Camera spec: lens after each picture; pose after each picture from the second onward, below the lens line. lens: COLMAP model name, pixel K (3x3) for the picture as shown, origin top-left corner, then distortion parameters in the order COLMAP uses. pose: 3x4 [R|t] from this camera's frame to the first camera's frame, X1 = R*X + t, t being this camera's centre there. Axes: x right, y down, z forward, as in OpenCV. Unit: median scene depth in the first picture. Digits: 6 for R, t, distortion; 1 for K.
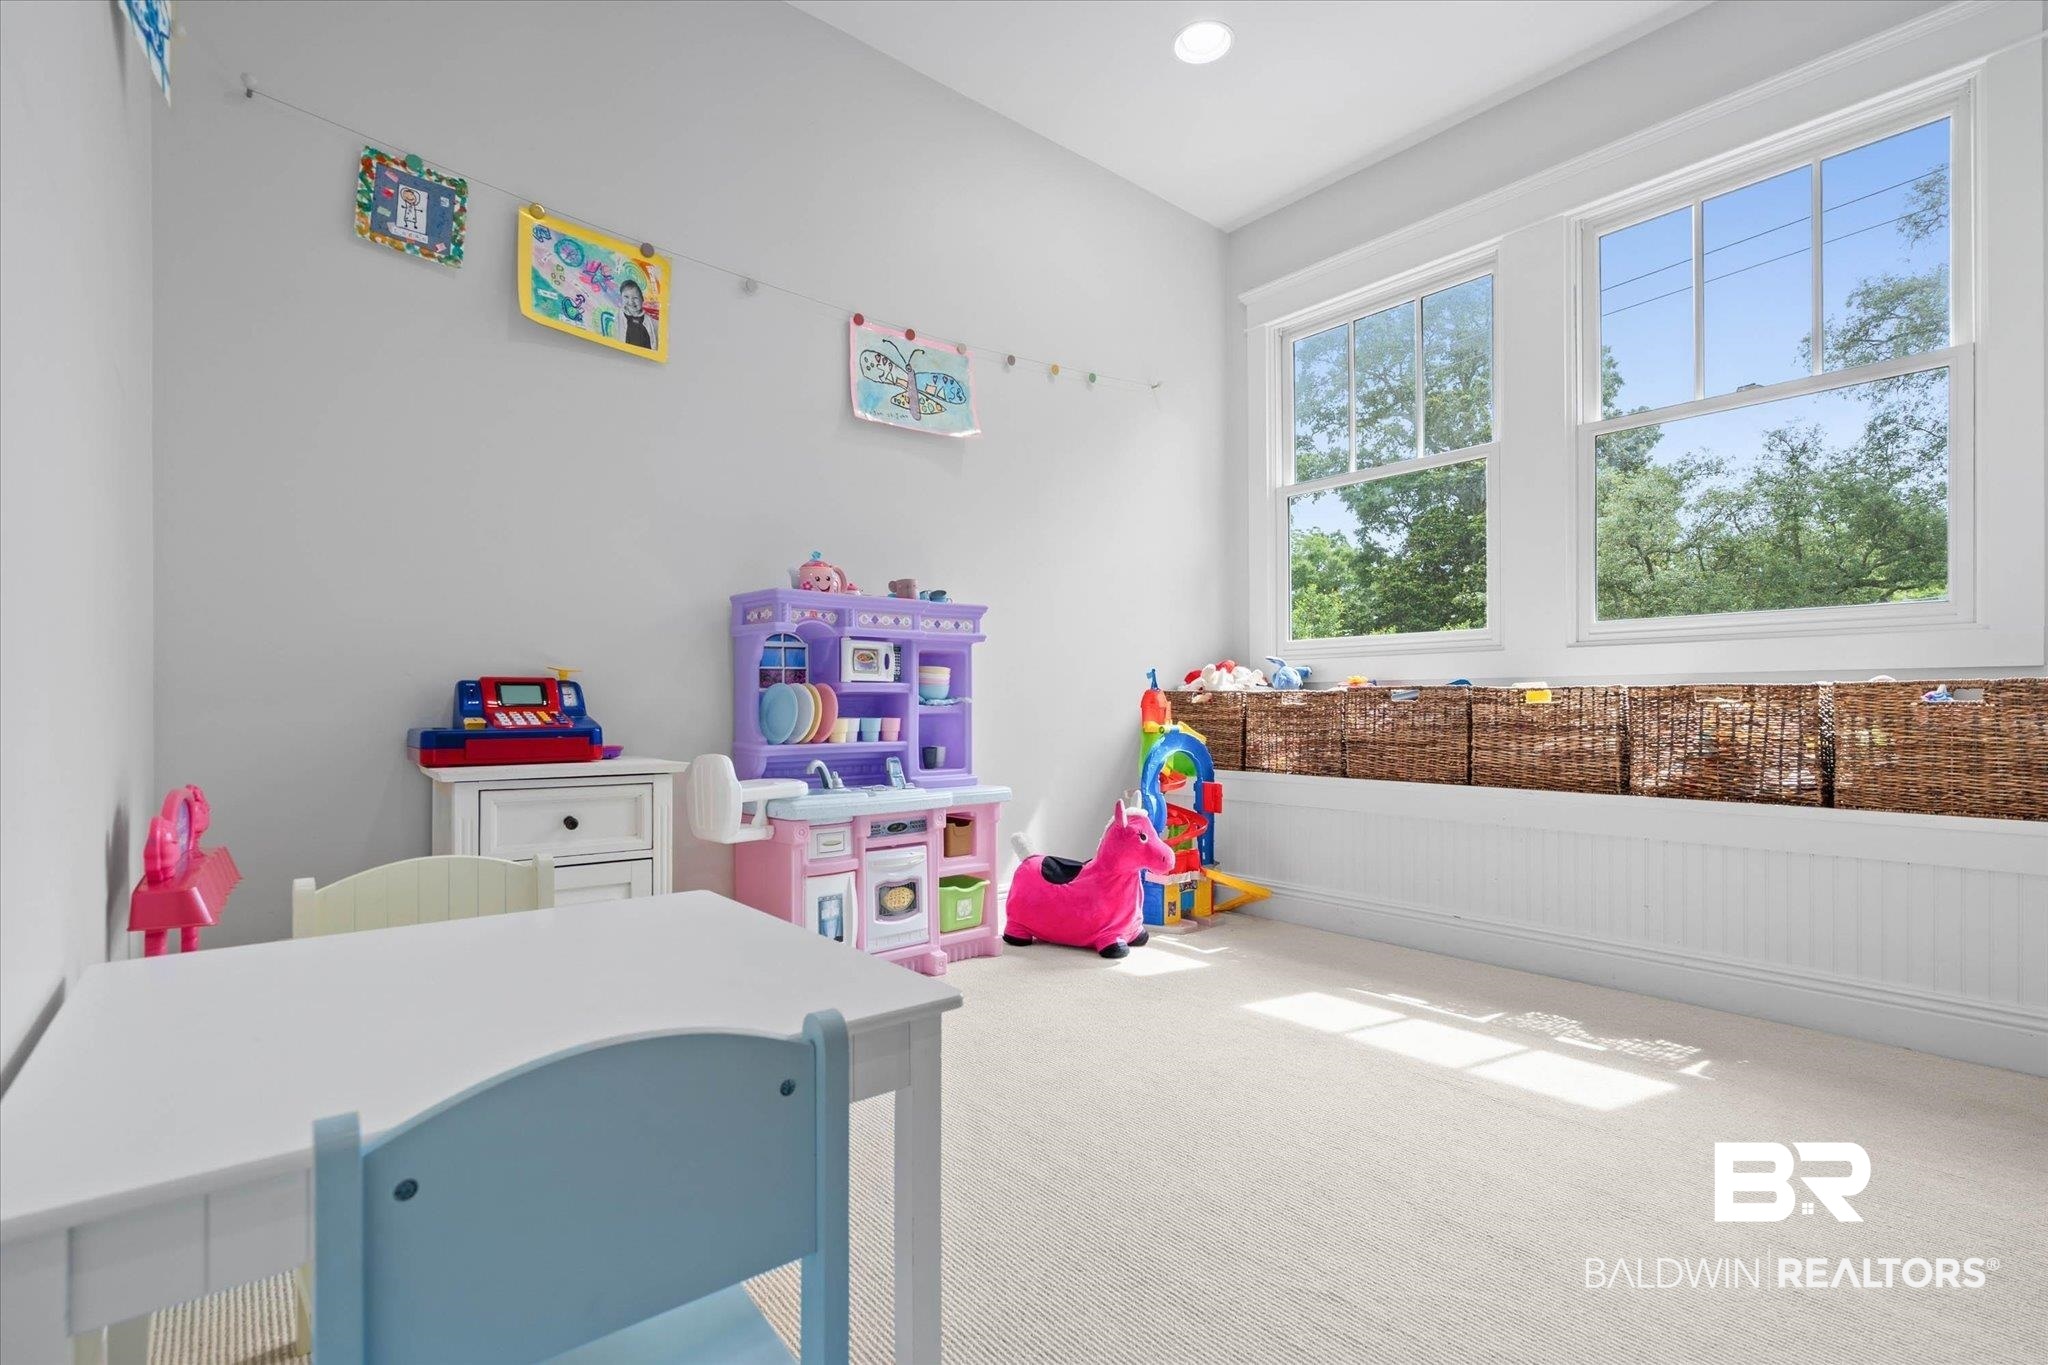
lens RADIAL K [[937.3, 0, 1026.7], [0, 937.3, 695.3], [0, 0, 1]] dist [-0.002920, -0.000724]
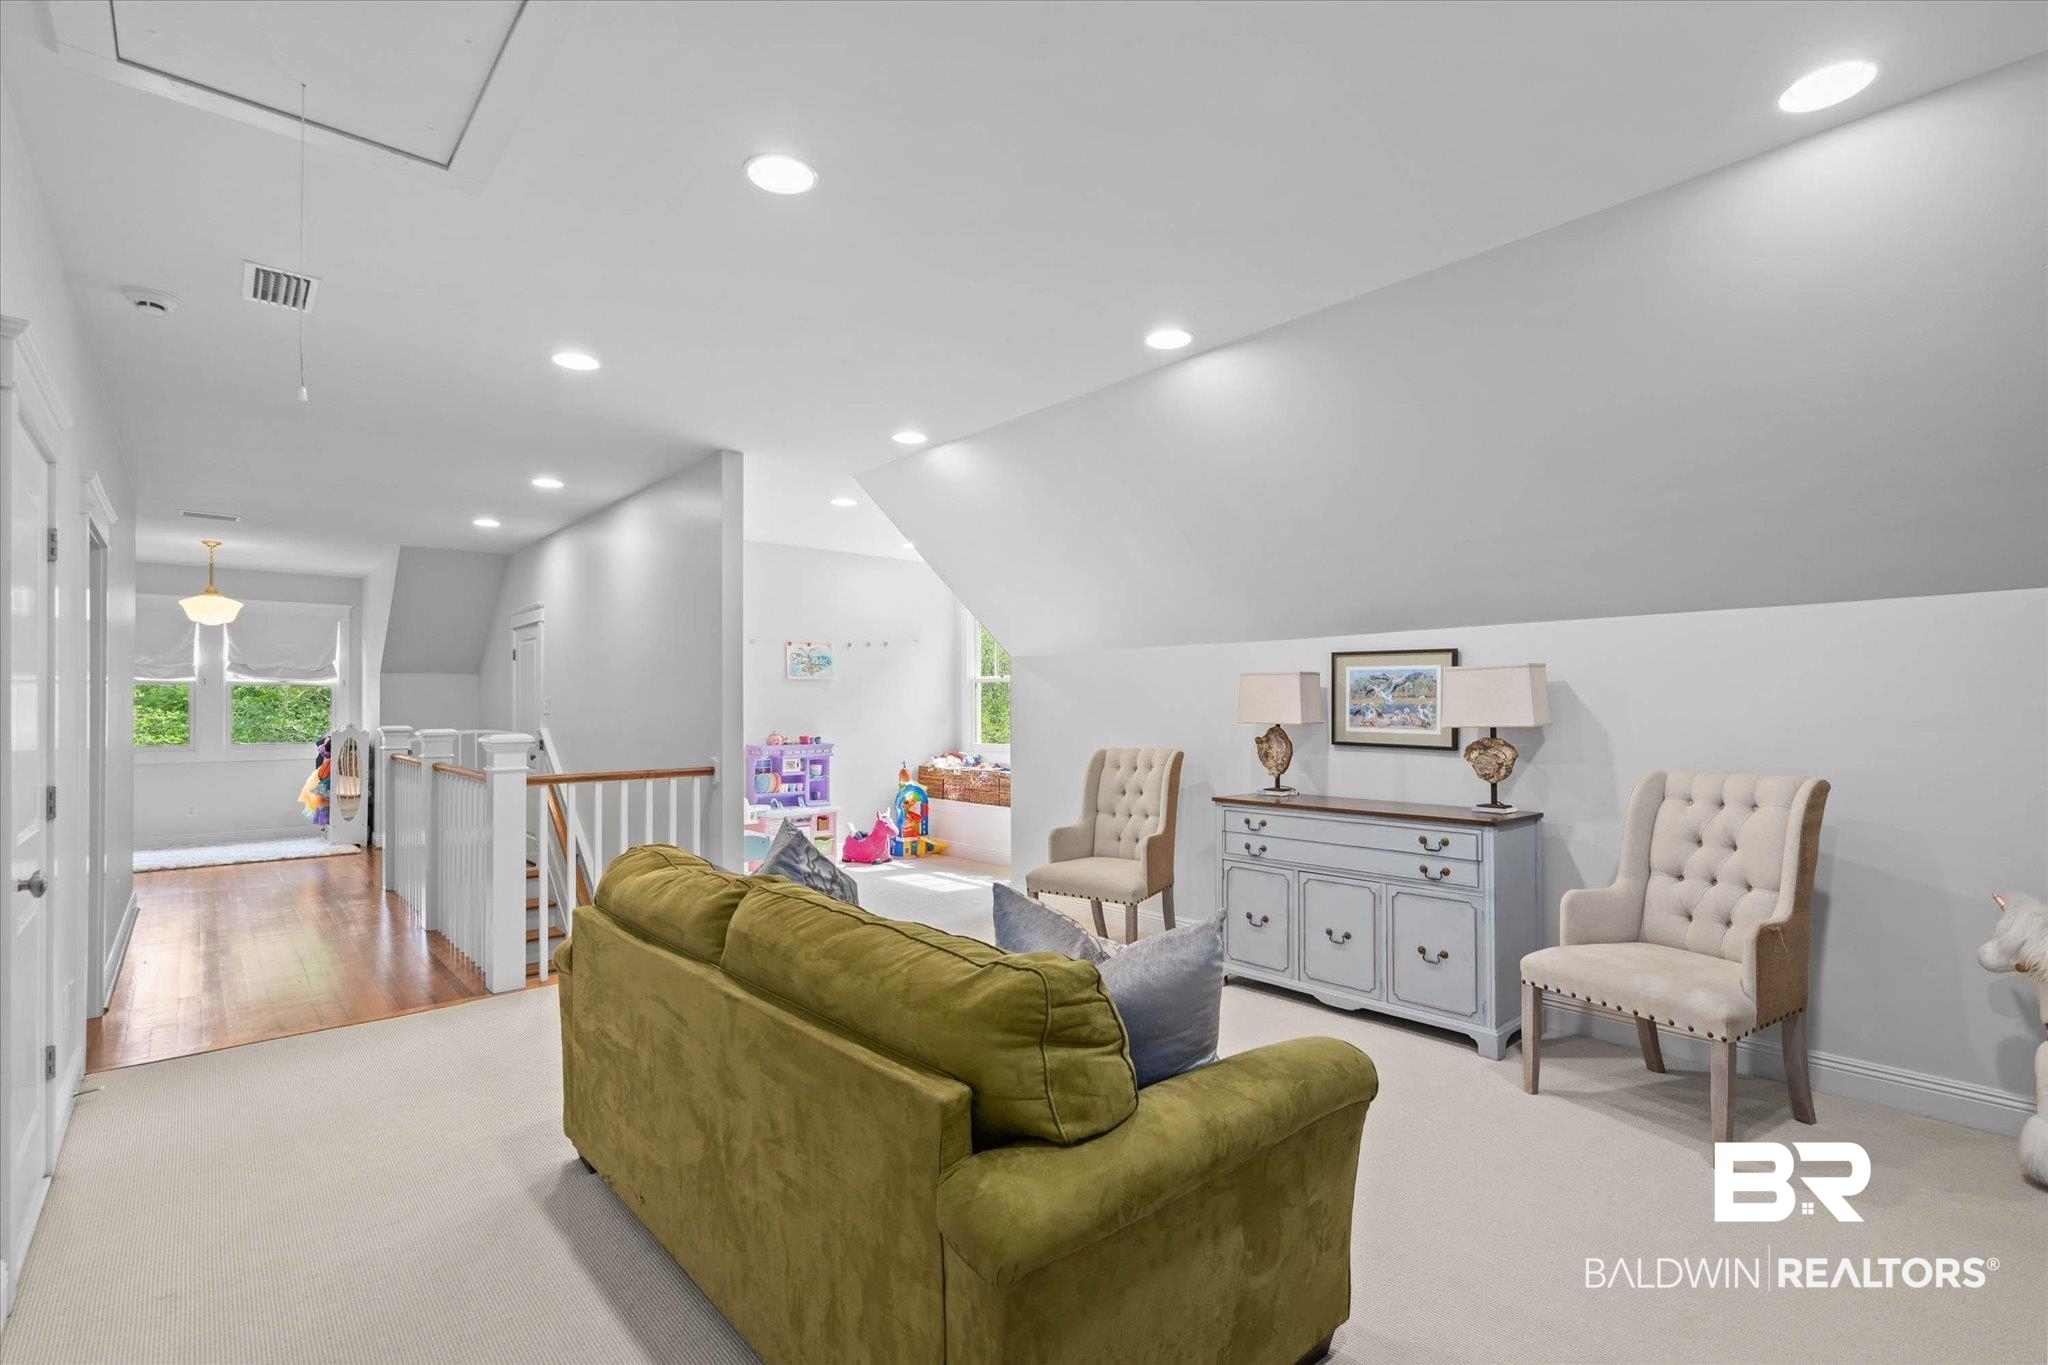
lens RADIAL K [[937.3, 0, 1022.7], [0, 937.3, 692.5], [0, 0, 1]] dist [-0.002920, -0.000724]
pose [[0.999894, 0.001867, 0.014446, 0.496027], [-0.001781, 0.999981, -0.005953, -0.236786], [-0.014457, 0.005927, 0.999878, -1.892389]]
